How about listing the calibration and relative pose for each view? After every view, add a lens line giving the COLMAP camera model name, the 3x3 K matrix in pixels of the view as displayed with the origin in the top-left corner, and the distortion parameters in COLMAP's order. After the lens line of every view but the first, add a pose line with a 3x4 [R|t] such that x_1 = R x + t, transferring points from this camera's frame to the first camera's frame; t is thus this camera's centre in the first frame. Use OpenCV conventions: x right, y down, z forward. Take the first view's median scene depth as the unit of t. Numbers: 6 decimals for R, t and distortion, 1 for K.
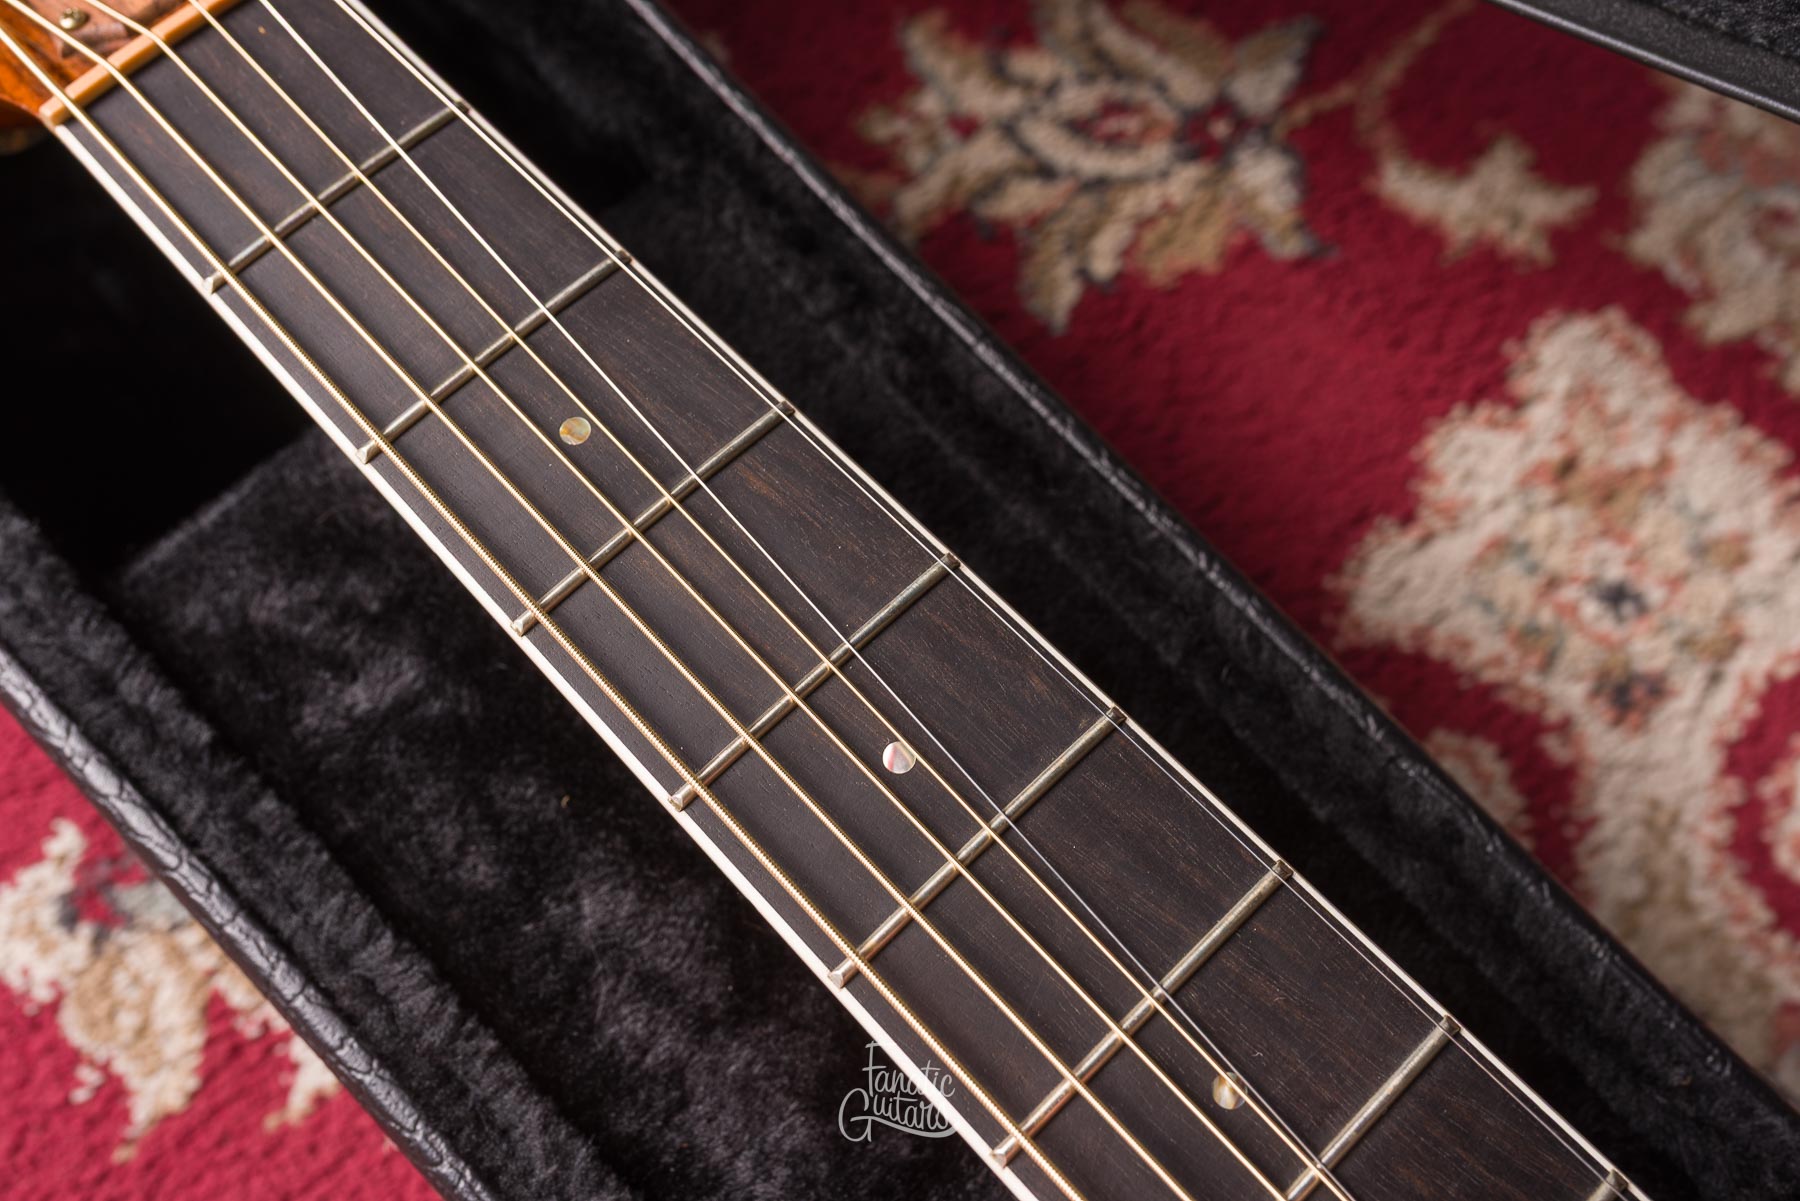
lens RADIAL K [[1843.5, 0, 900.8], [0, 1843.5, 601.4], [0, 0, 1]] dist [0.007076, -0.001985]
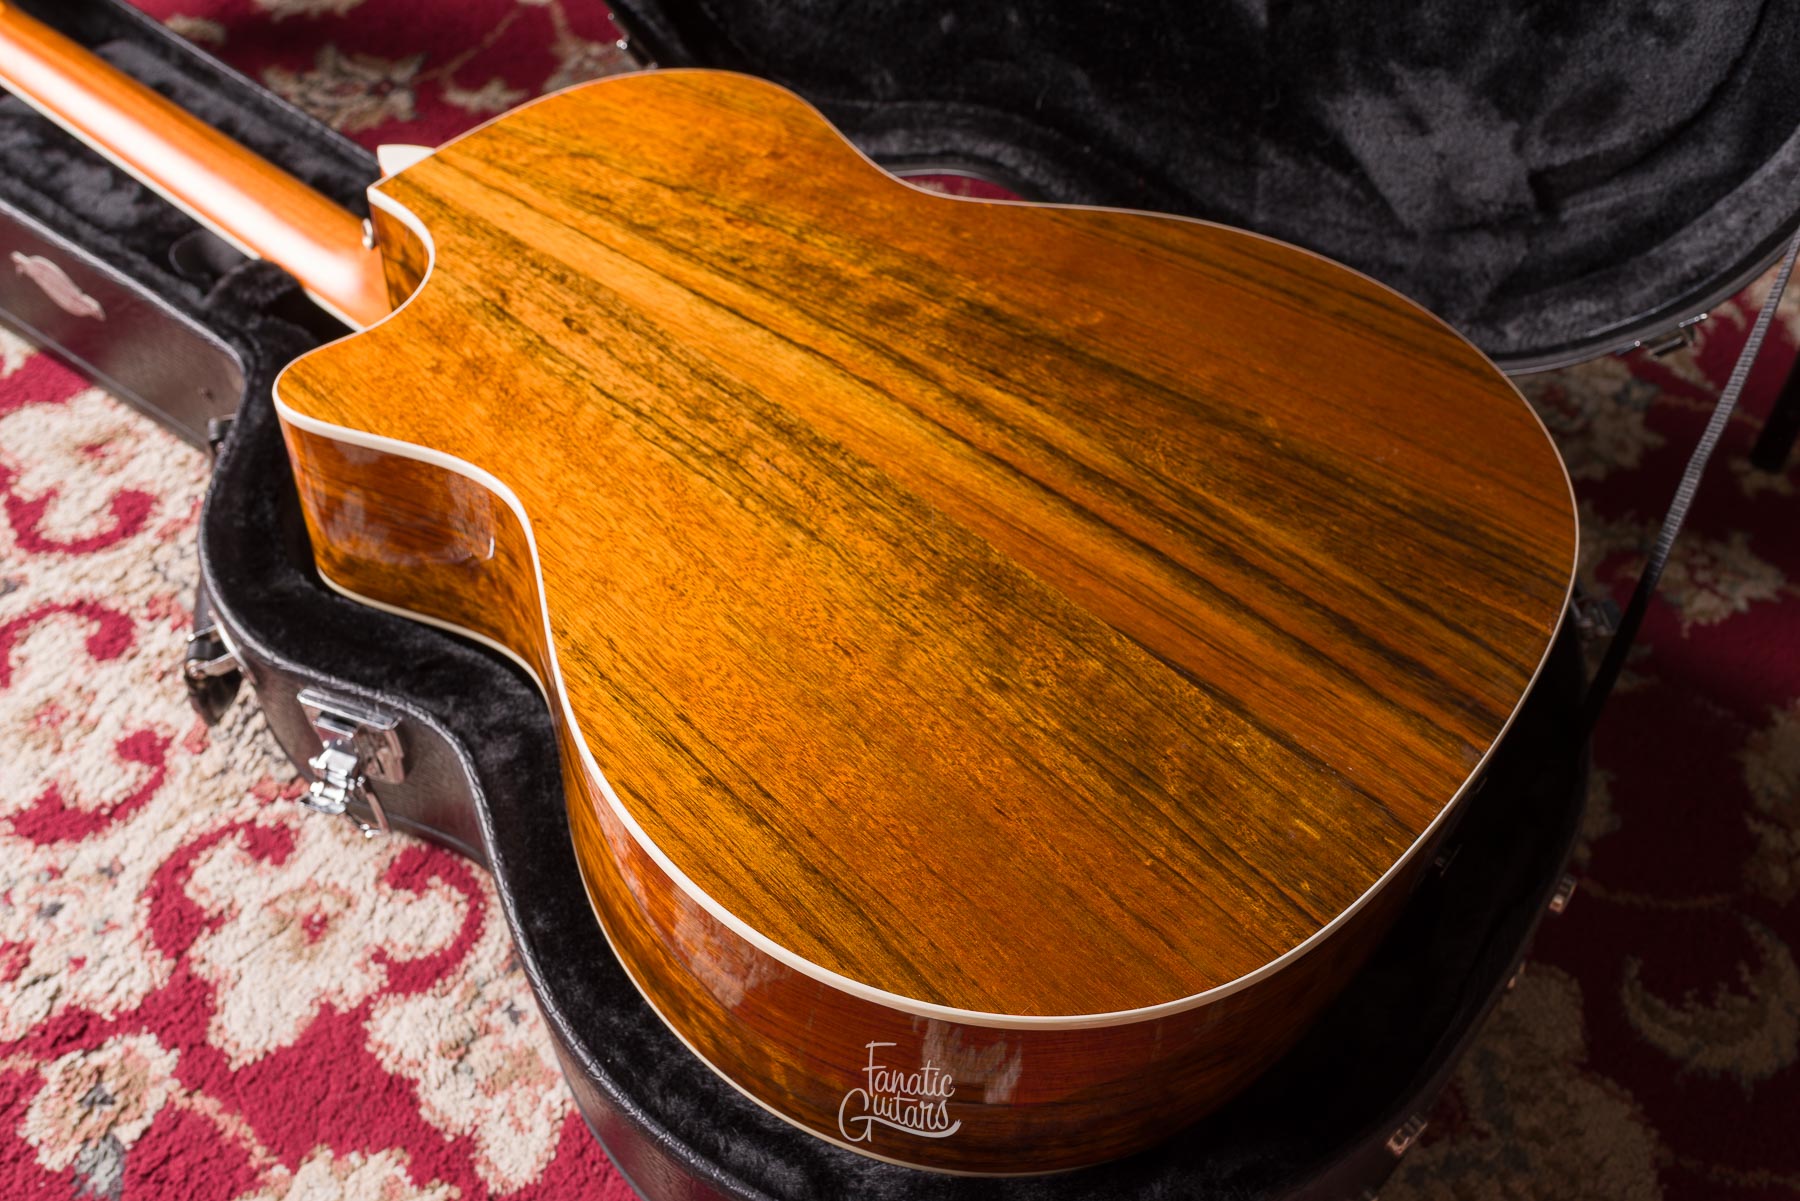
lens RADIAL K [[1748.0, 0, 902.3], [0, 1748.0, 603.6], [0, 0, 1]] dist [0.005252, -0.012128]
pose [[0.987408, -0.129523, 0.090830, 0.637338], [0.150090, 0.948451, -0.279131, 1.365123], [-0.049994, 0.289248, 0.955948, -1.311886]]
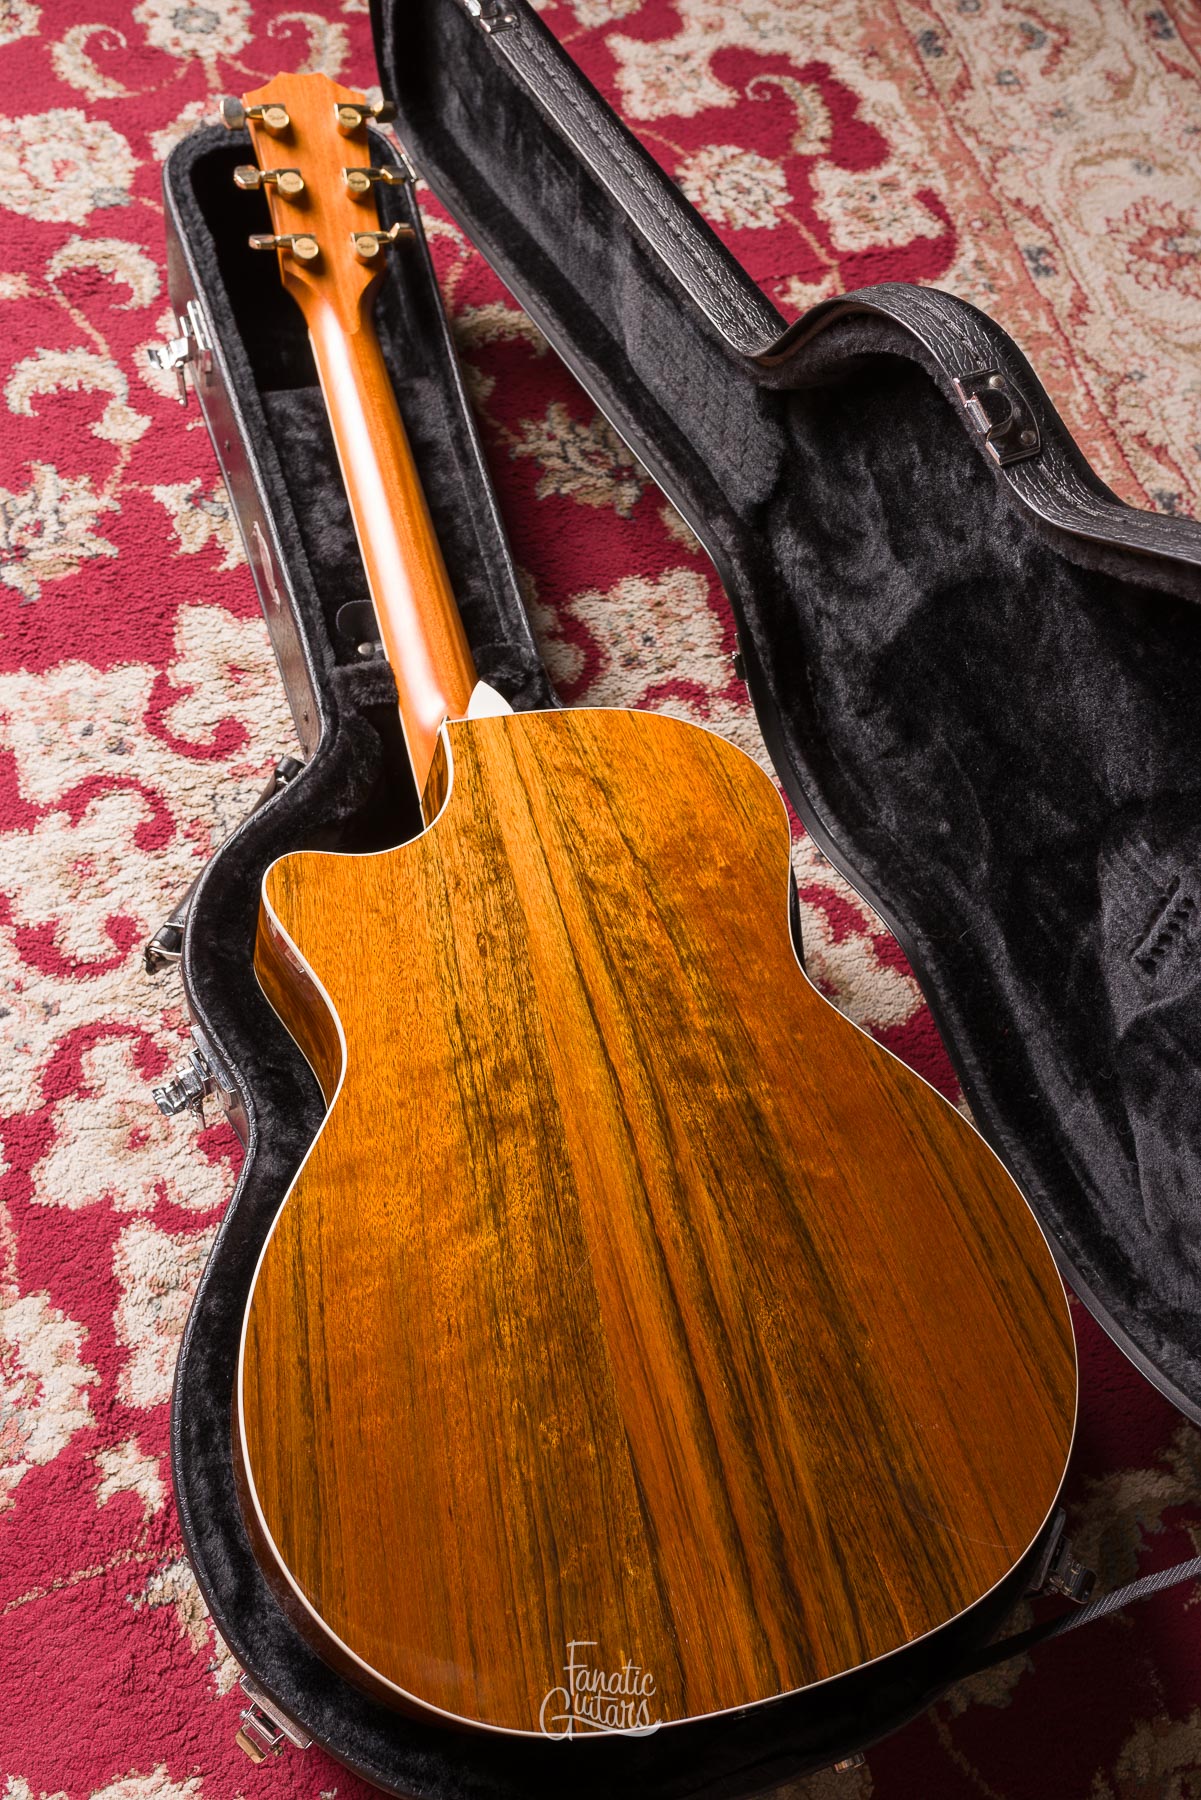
lens RADIAL K [[1720.0, 0, 601.5], [0, 1720.0, 905.3], [0, 0, 1]] dist [-0.002507, -0.004348]
pose [[0.881959, 0.458847, -0.107738, 0.845109], [-0.468531, 0.878373, -0.094551, 0.713774], [0.051250, 0.133869, 0.989673, -1.862463]]
